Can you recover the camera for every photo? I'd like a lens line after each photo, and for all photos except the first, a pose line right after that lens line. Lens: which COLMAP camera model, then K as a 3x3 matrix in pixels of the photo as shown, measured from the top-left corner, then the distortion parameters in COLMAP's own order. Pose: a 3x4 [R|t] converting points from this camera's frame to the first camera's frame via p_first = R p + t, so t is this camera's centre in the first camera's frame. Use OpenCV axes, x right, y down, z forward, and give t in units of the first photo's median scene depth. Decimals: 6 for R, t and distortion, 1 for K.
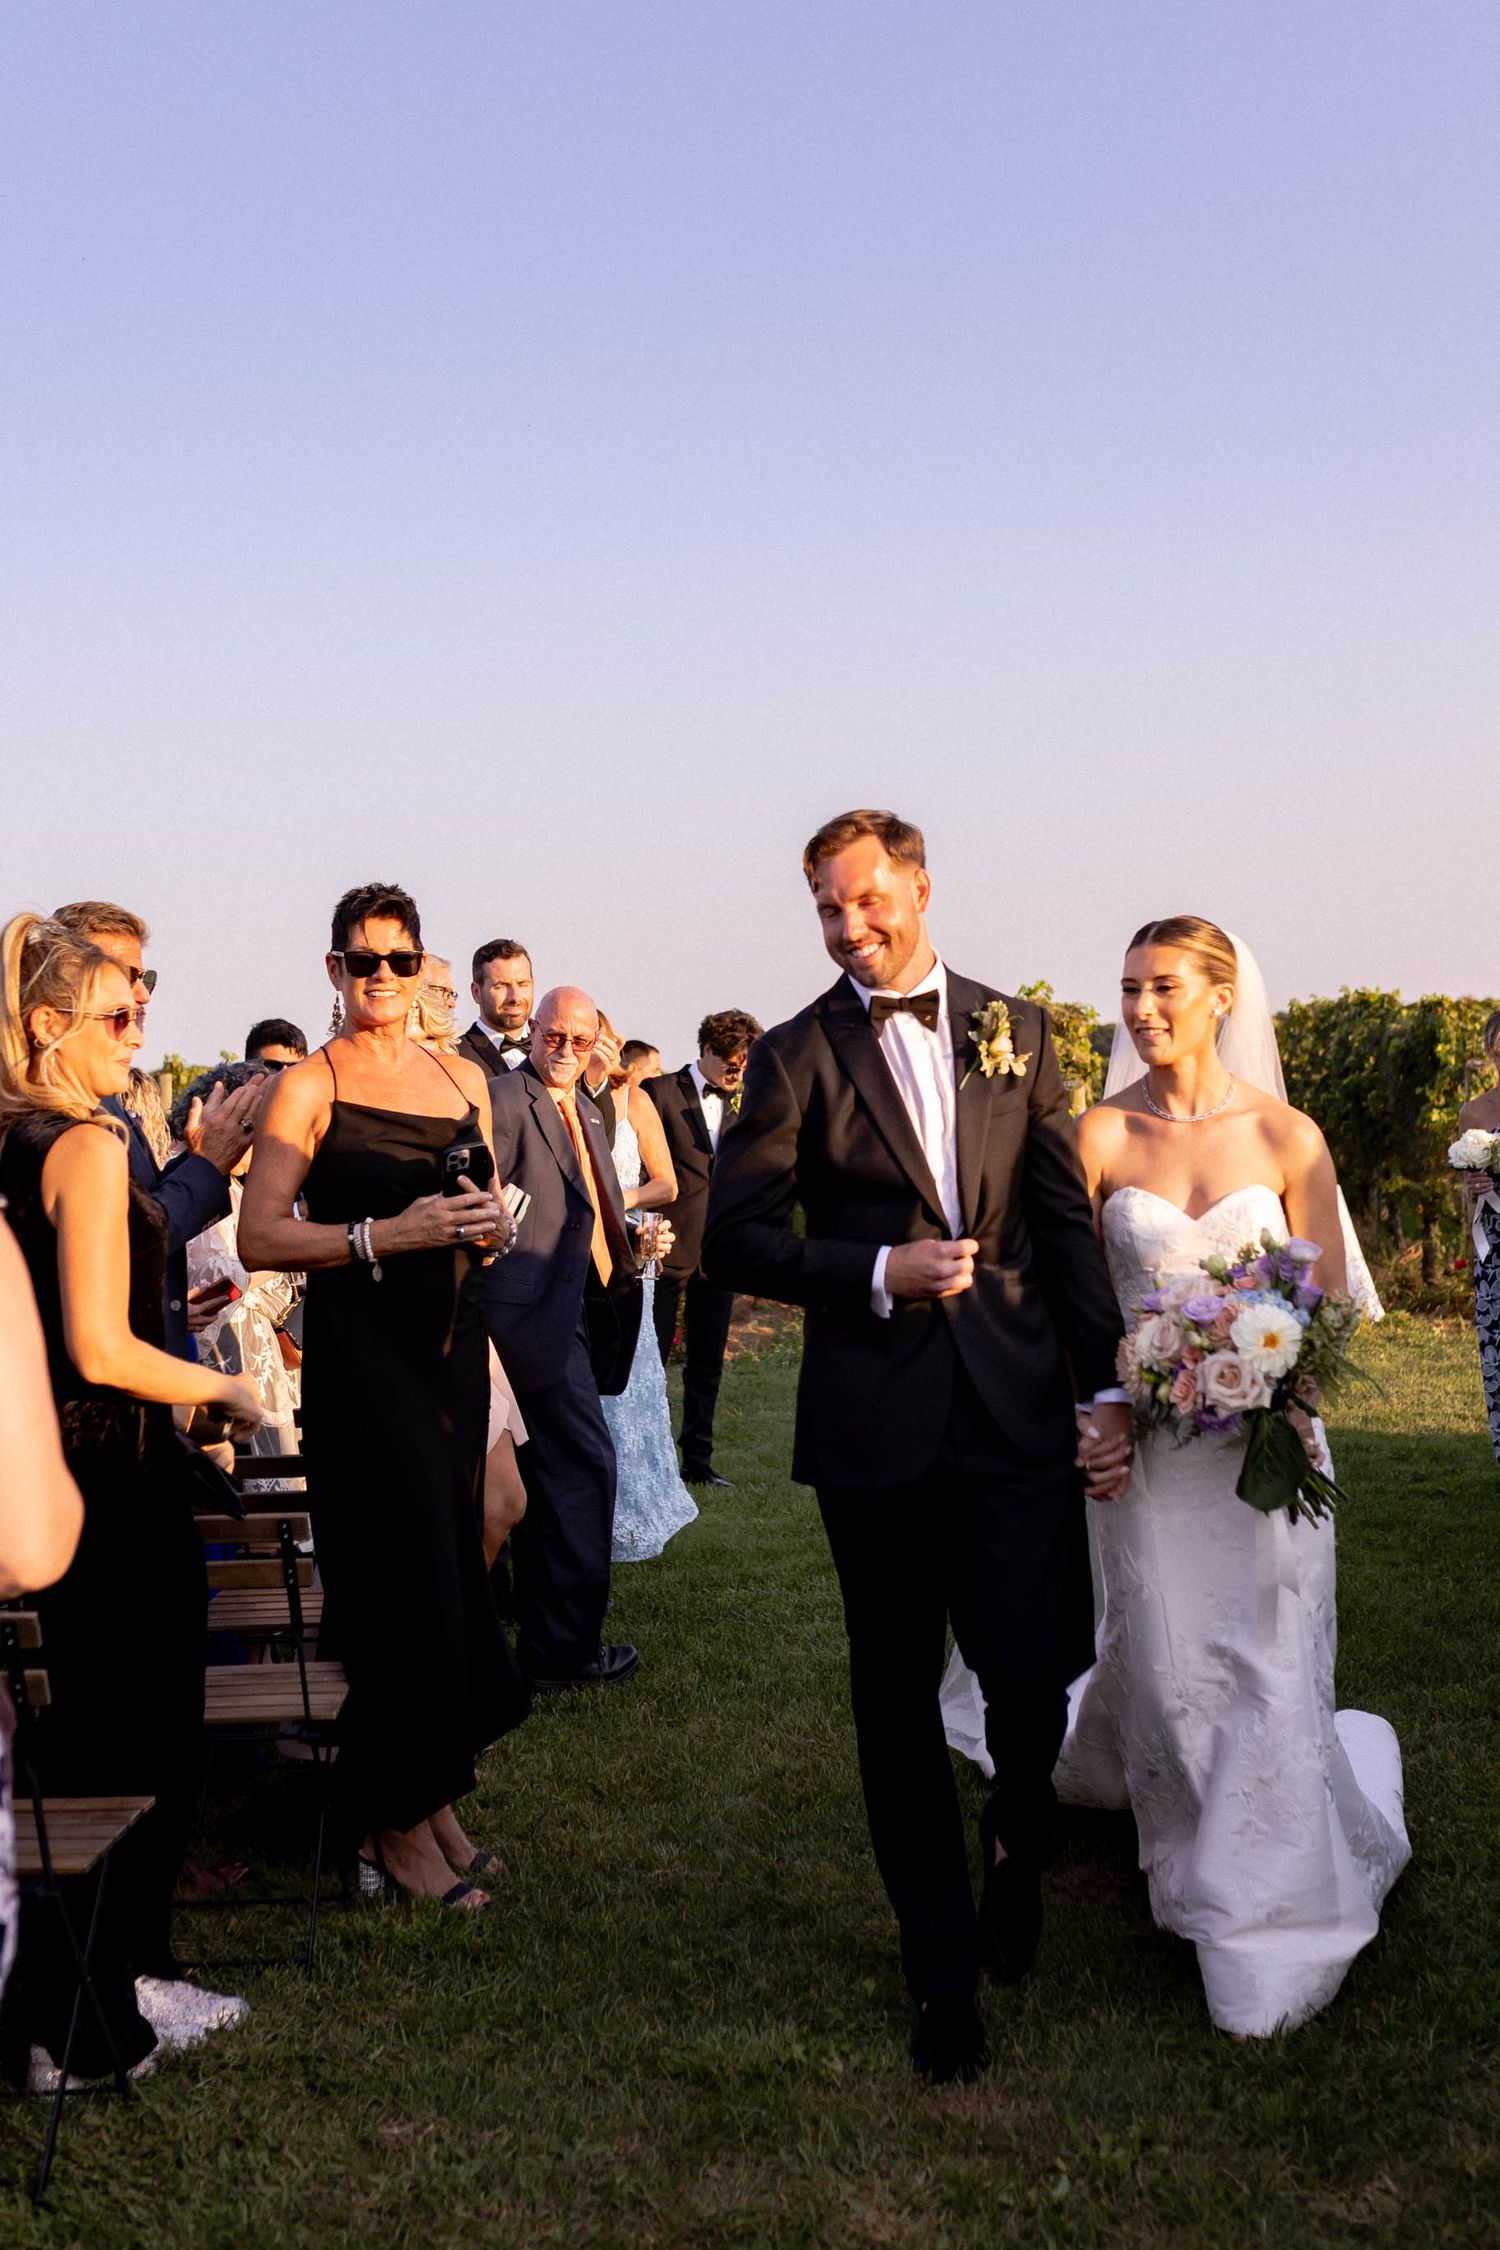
lens RADIAL K [[2155.7, 0, 772.9], [0, 2155.7, 1123.8], [0, 0, 1]] dist [-0.006859, 0.023444]
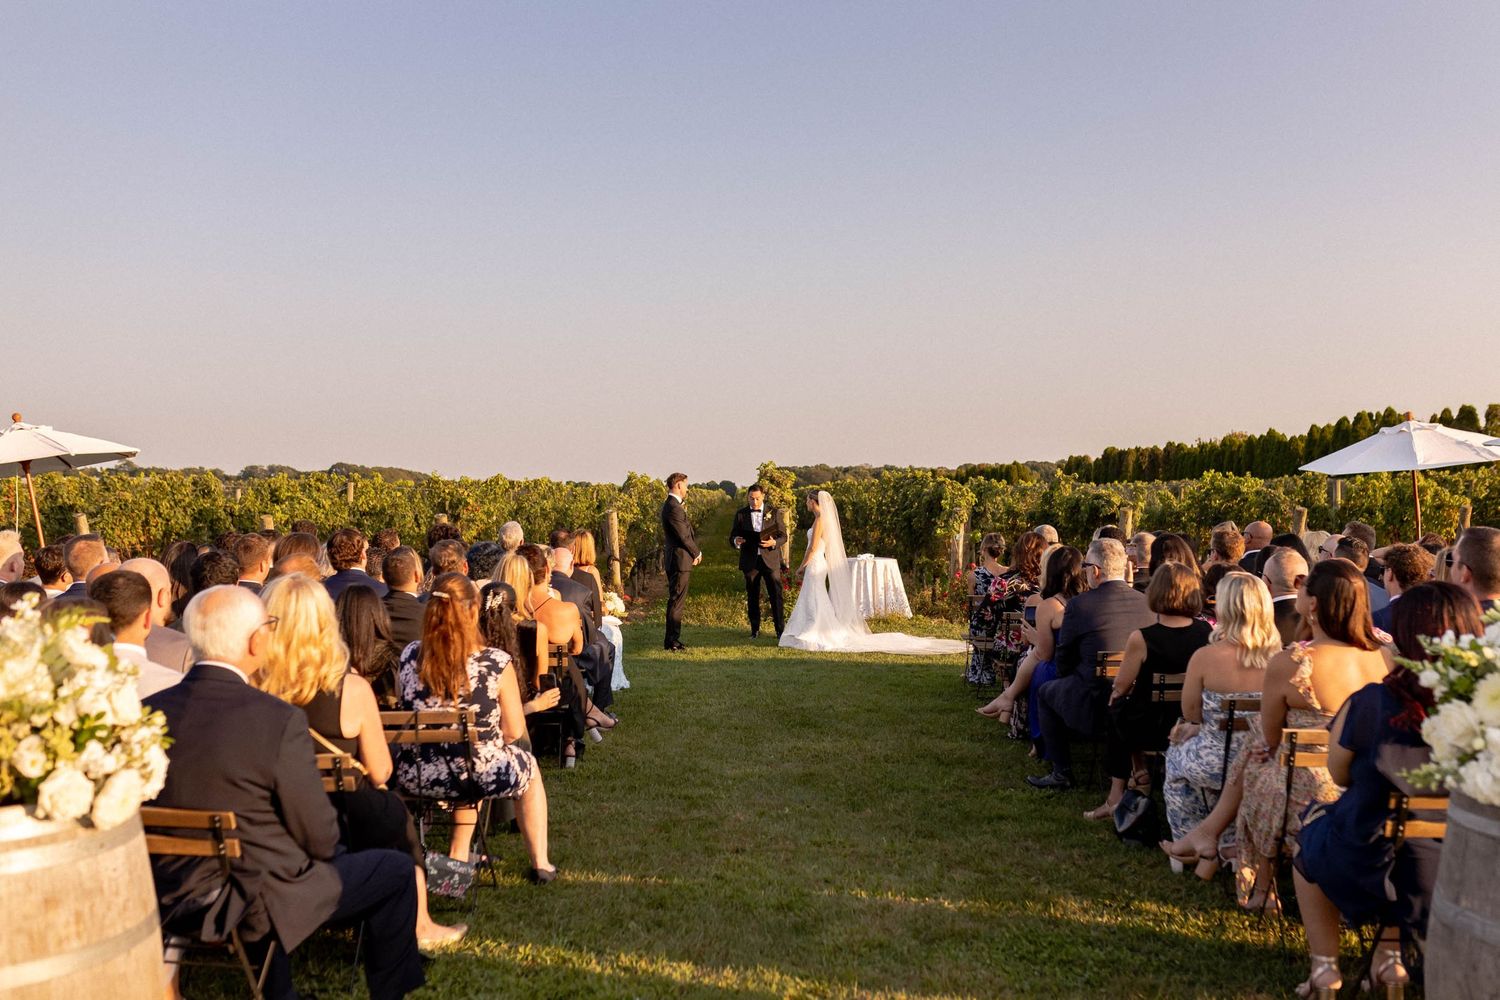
lens RADIAL K [[2287.5, 0, 750.0], [0, 2287.5, 500.0], [0, 0, 1]] dist [0.033981, 0.151783]
pose [[0.987002, 0.052254, 0.151973, -0.452920], [-0.053990, 0.998515, 0.007313, -0.075088], [-0.151365, -0.015423, 0.988358, -2.363893]]
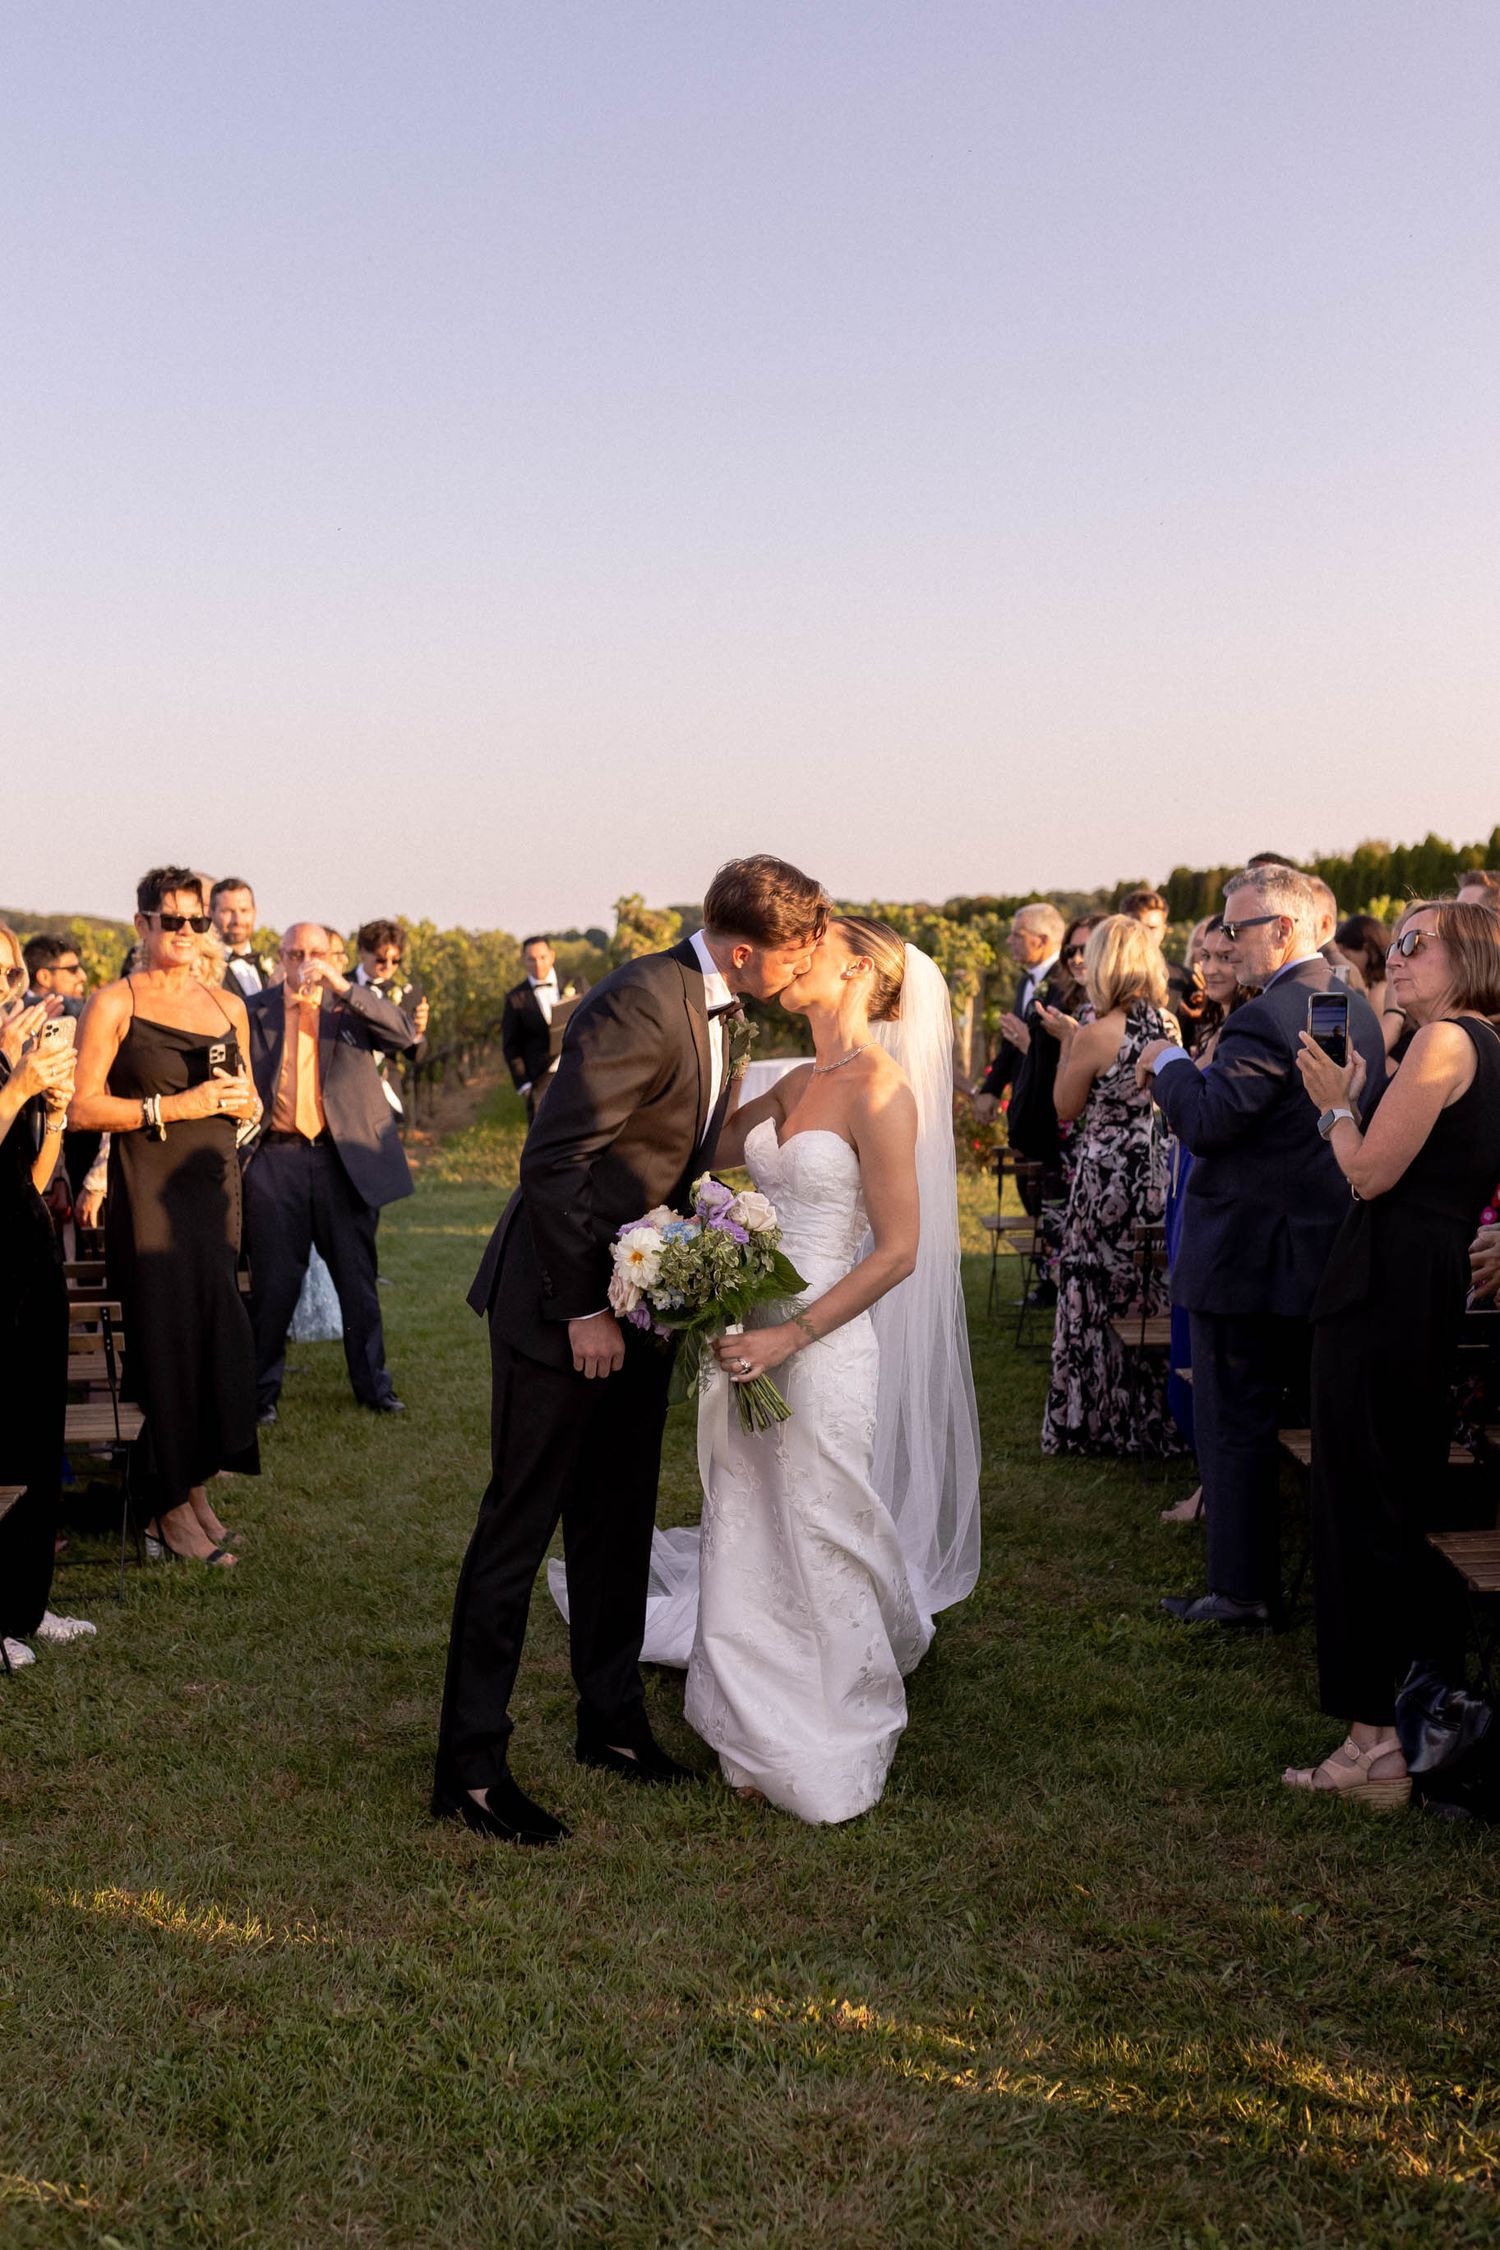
lens RADIAL K [[2155.7, 0, 772.9], [0, 2155.7, 1123.8], [0, 0, 1]] dist [-0.006859, 0.023444]
pose [[0.982779, 0.021966, 0.183475, -0.047535], [-0.039118, 0.995137, 0.090395, -0.086717], [-0.180597, -0.096016, 0.978859, -0.485677]]
